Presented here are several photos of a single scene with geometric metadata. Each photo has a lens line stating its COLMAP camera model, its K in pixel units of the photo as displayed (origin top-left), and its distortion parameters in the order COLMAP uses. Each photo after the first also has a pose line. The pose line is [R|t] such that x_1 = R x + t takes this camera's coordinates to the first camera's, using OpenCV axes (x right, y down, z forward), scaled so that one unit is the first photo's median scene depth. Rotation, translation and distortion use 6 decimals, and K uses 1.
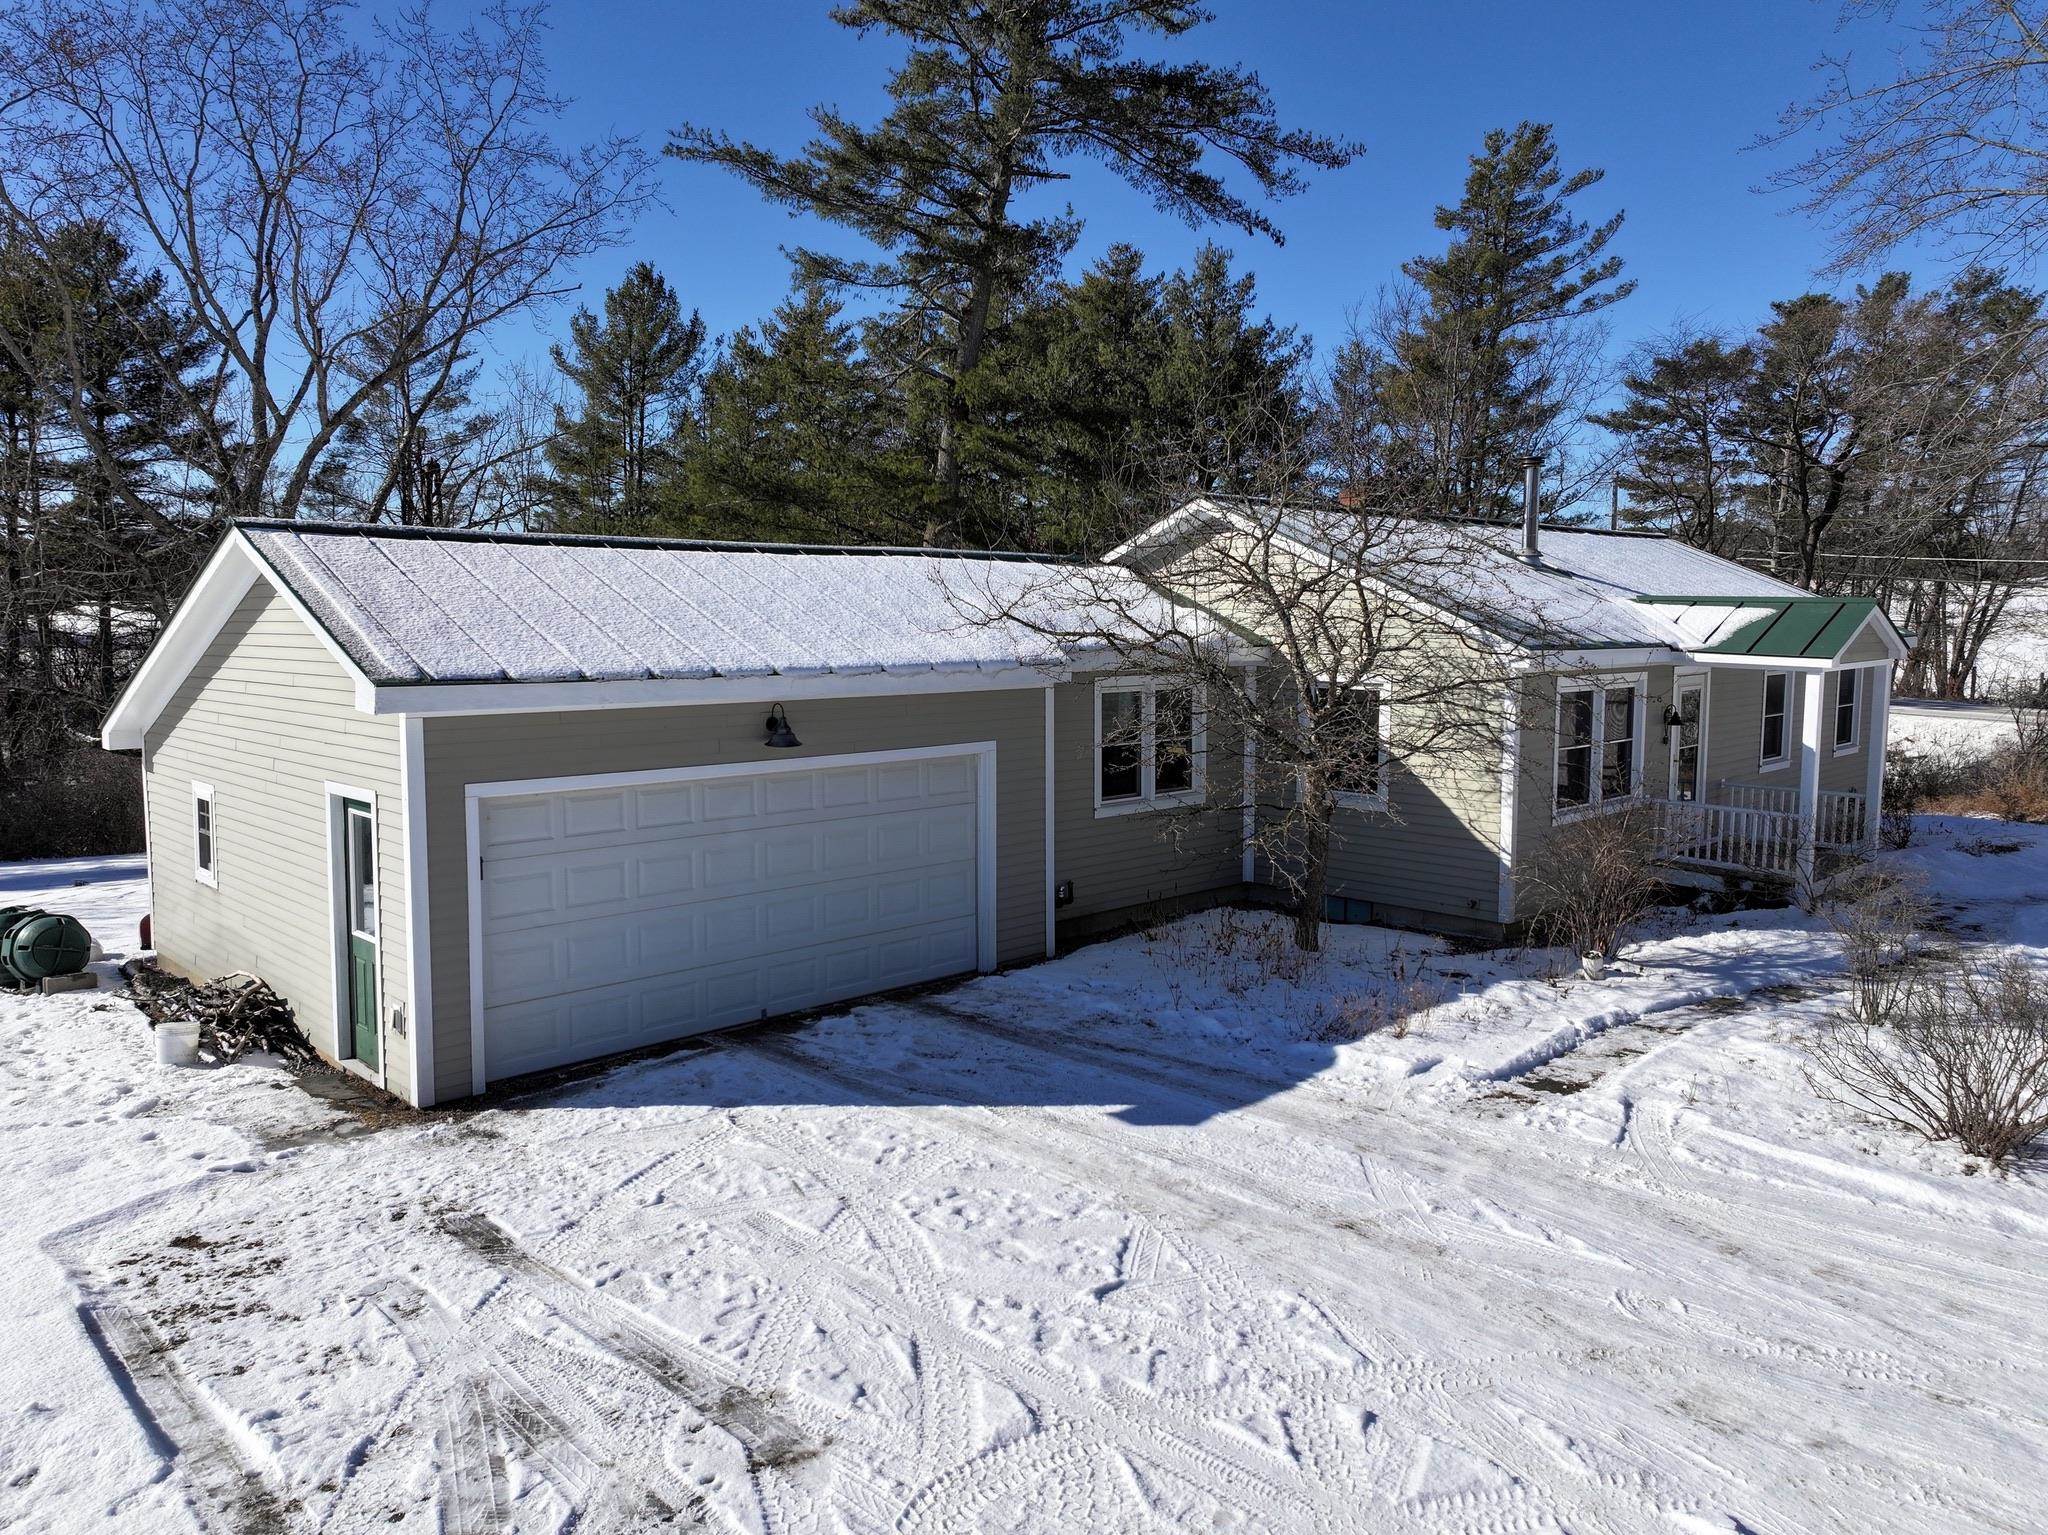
lens RADIAL K [[1430.5, 0, 1021.9], [0, 1430.5, 752.9], [0, 0, 1]] dist [0.000273, 0.006337]
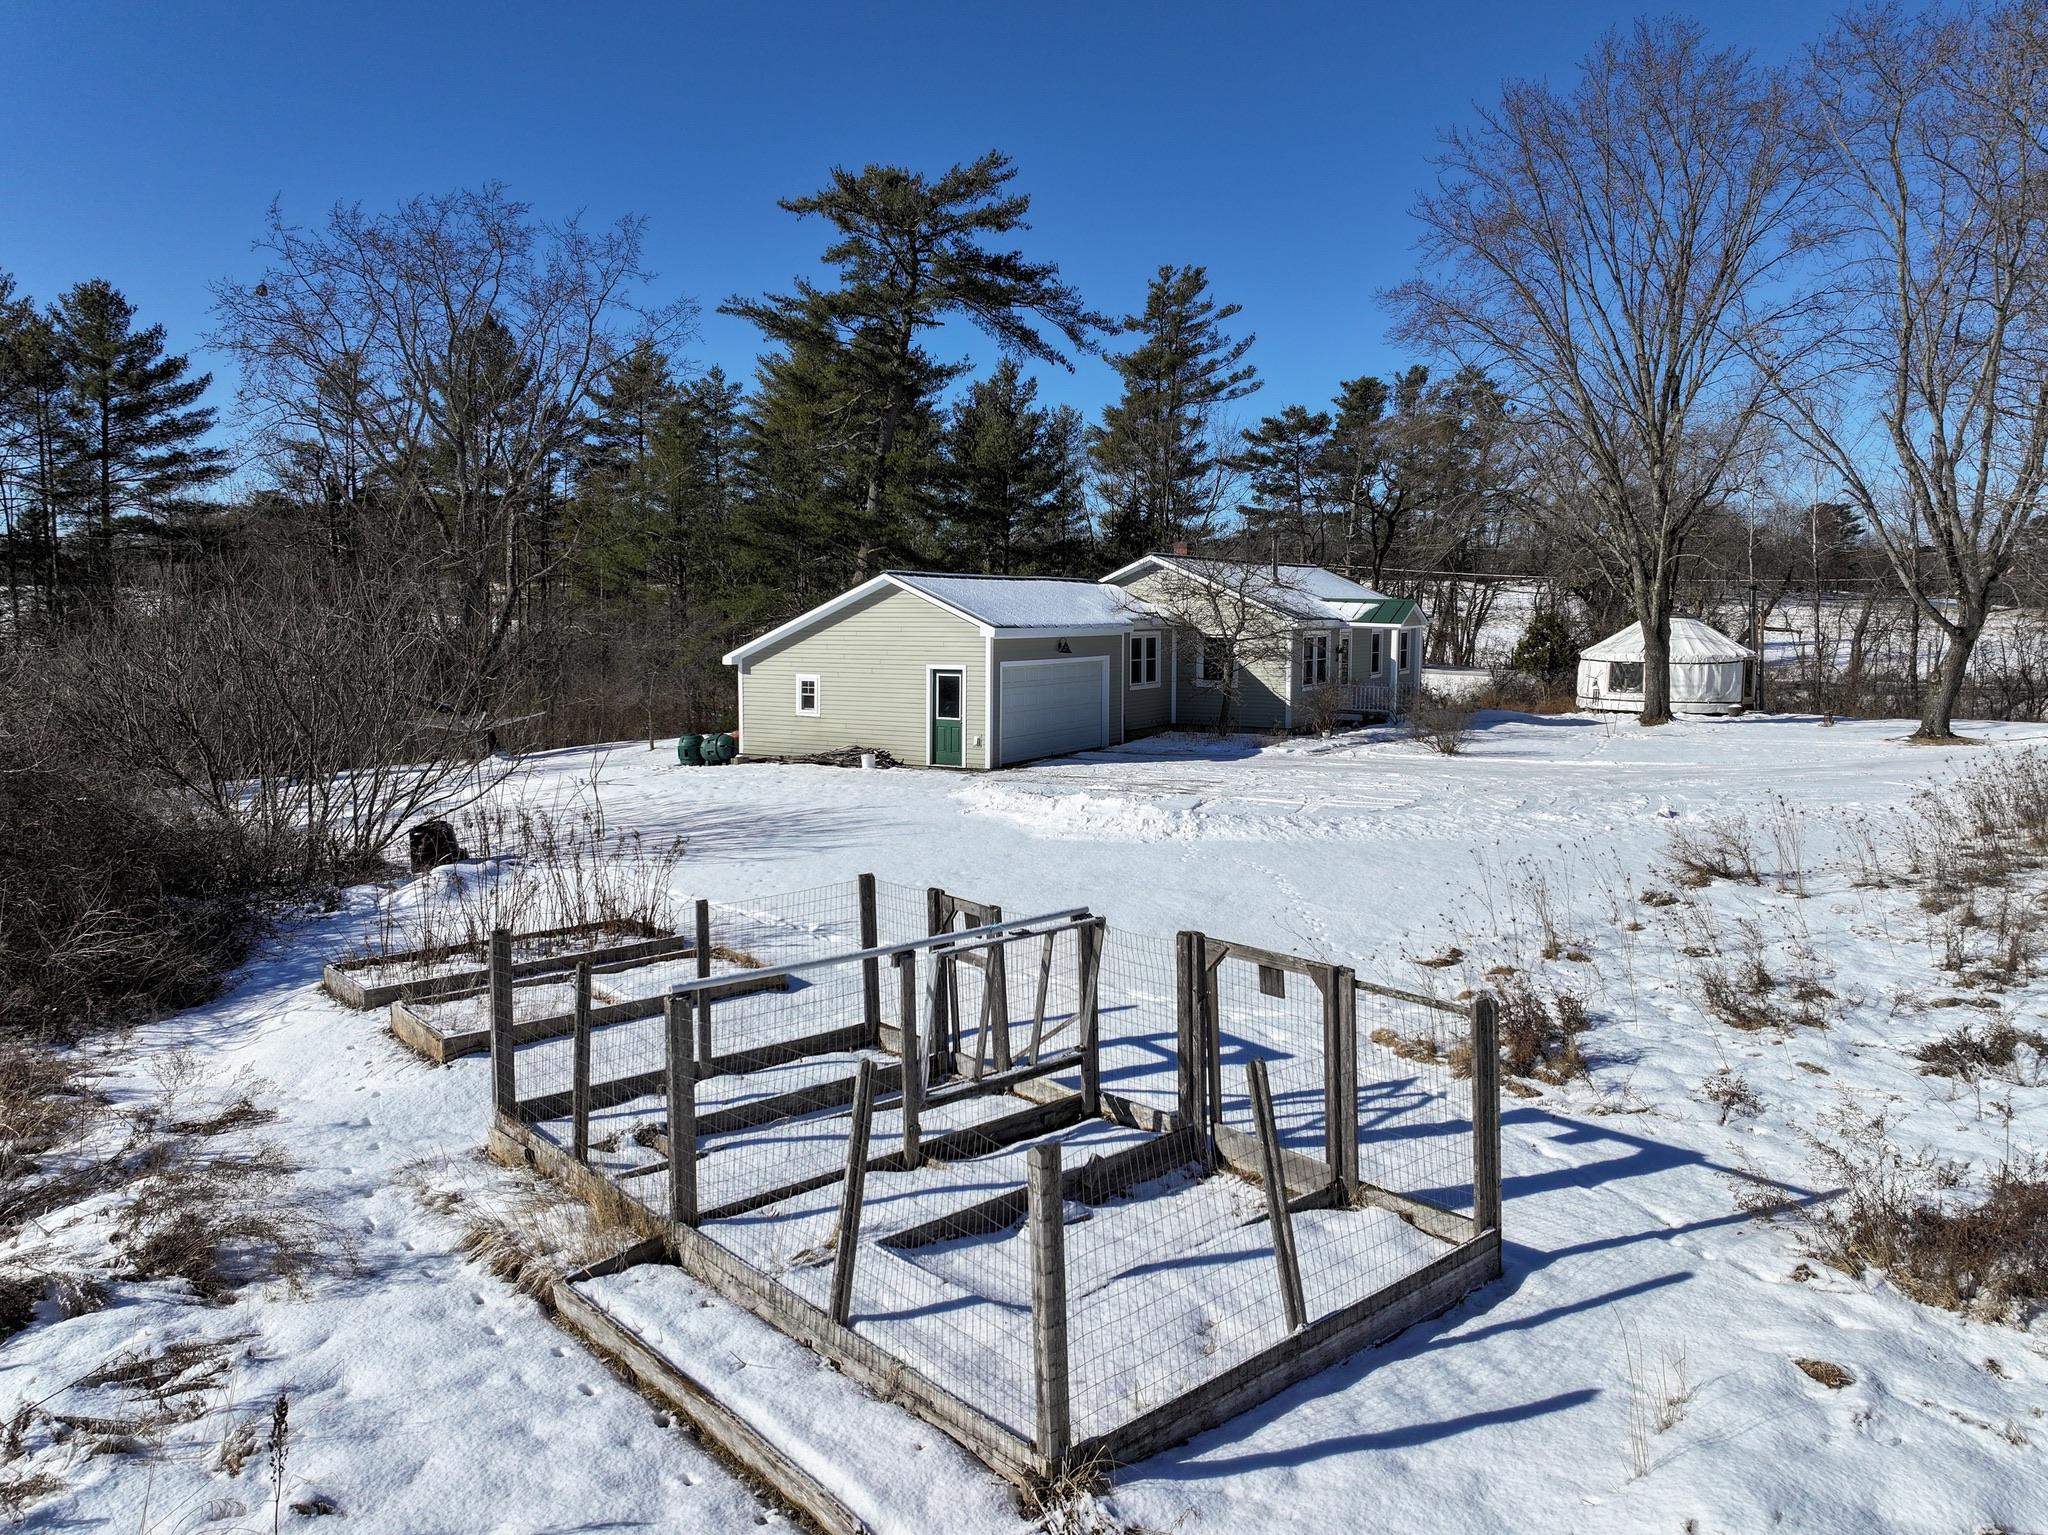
lens RADIAL K [[1430.5, 0, 1021.9], [0, 1430.5, 752.9], [0, 0, 1]] dist [0.000273, 0.006337]
pose [[0.963488, -0.026417, 0.266446, -0.207024], [0.025445, 0.999651, 0.007101, 0.034817], [-0.266541, -0.000062, 0.963824, -0.342989]]
